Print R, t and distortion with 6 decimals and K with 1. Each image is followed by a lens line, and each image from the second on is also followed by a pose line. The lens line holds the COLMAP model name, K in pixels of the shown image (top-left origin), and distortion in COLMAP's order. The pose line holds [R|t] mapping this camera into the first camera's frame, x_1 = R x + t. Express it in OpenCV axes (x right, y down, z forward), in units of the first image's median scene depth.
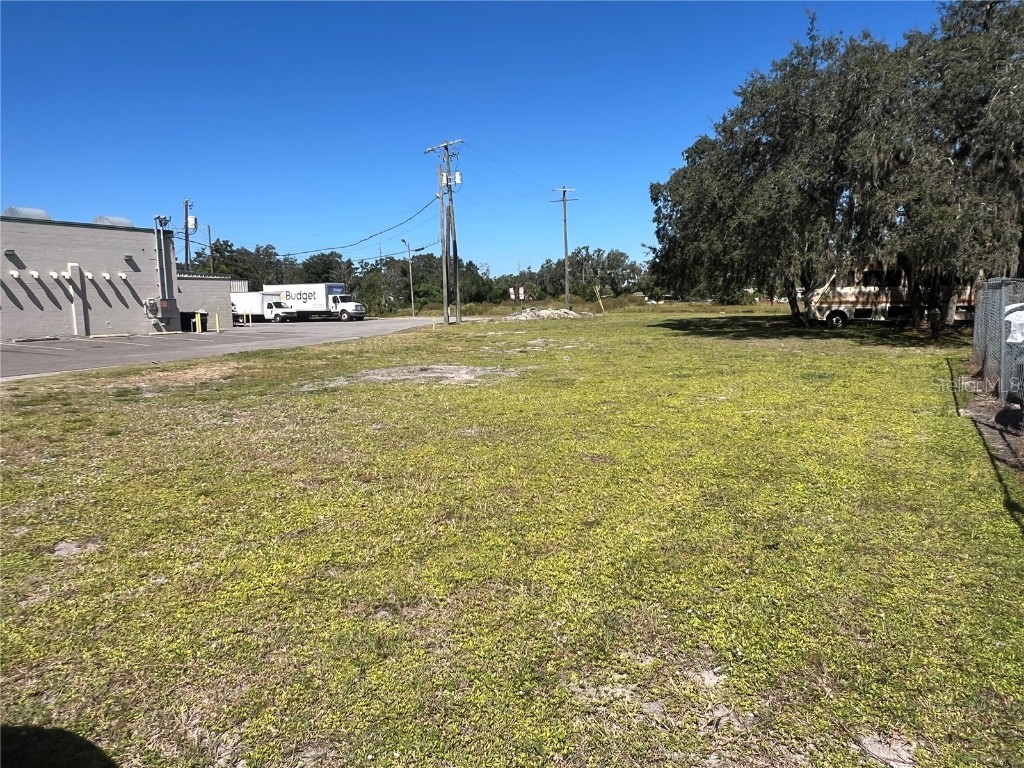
lens RADIAL K [[715.7, 0, 514.6], [0, 715.7, 385.1], [0, 0, 1]] dist [-0.014213, -0.005116]
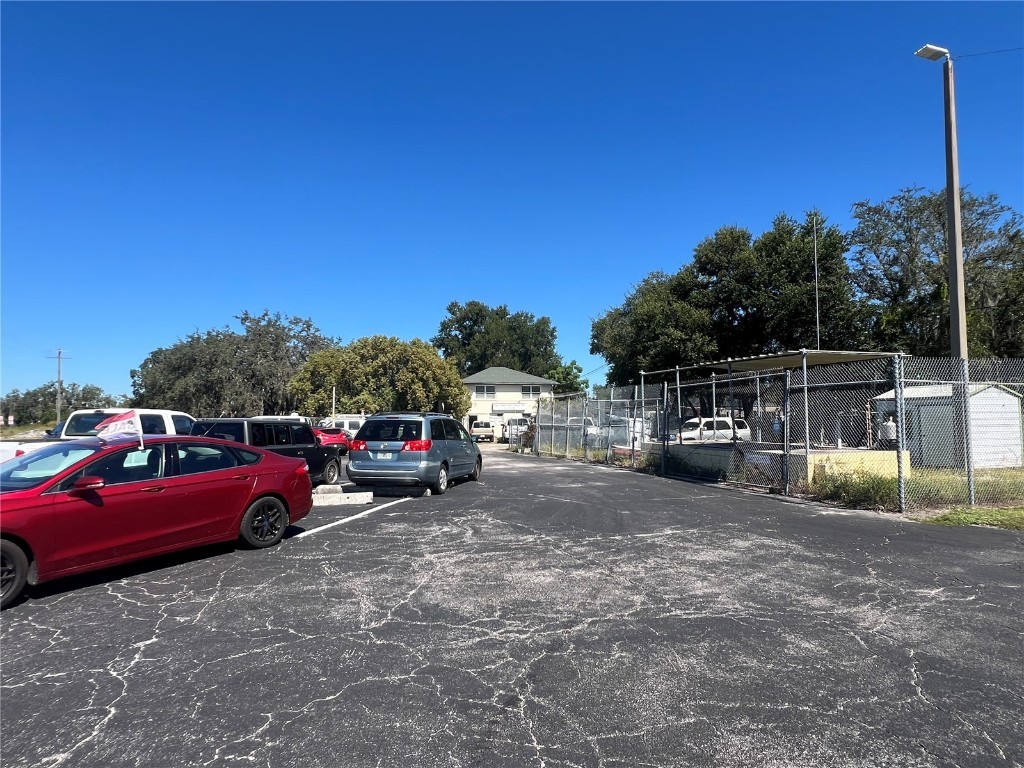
lens RADIAL K [[574.9, 0, 512.6], [0, 574.9, 382.7], [0, 0, 1]] dist [-0.003835, 0.001416]
pose [[0.709086, 0.060107, 0.702555, -0.095277], [0.078766, 0.983372, -0.163629, 0.058403], [-0.700709, 0.171365, 0.692561, -0.461562]]
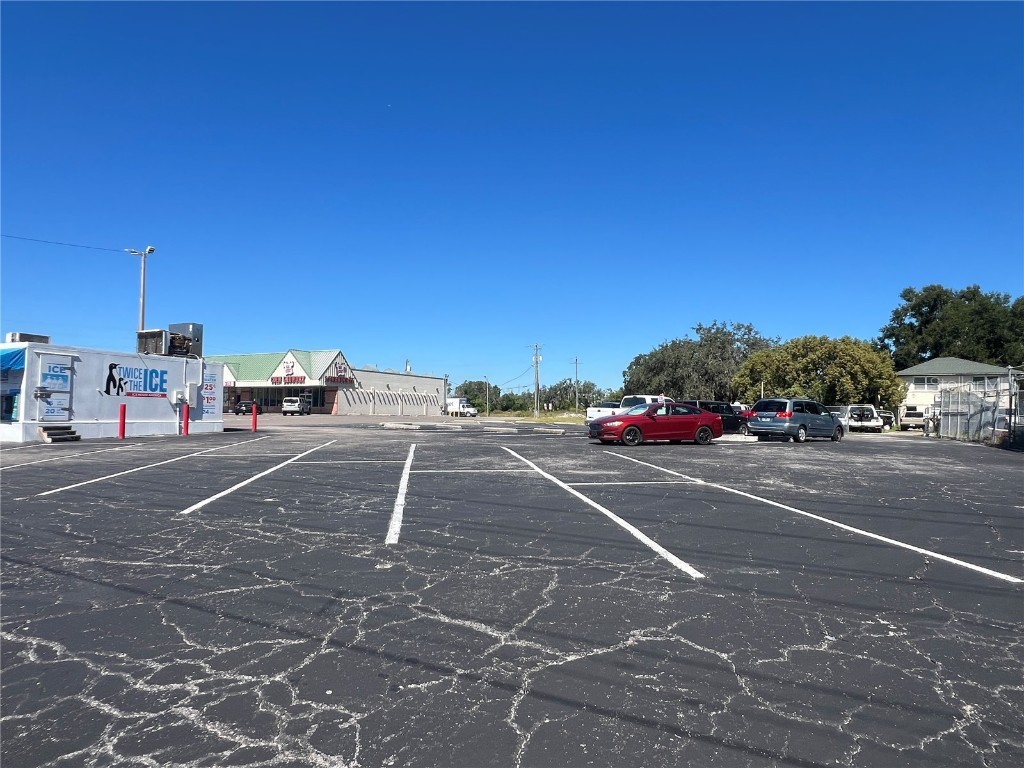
lens RADIAL K [[574.9, 0, 518.8], [0, 574.9, 386.4], [0, 0, 1]] dist [-0.003835, 0.001416]
pose [[0.998676, 0.036182, 0.036578, -0.157074], [-0.029730, 0.986063, -0.163694, 0.088988], [-0.041991, 0.162390, 0.985833, -0.639296]]
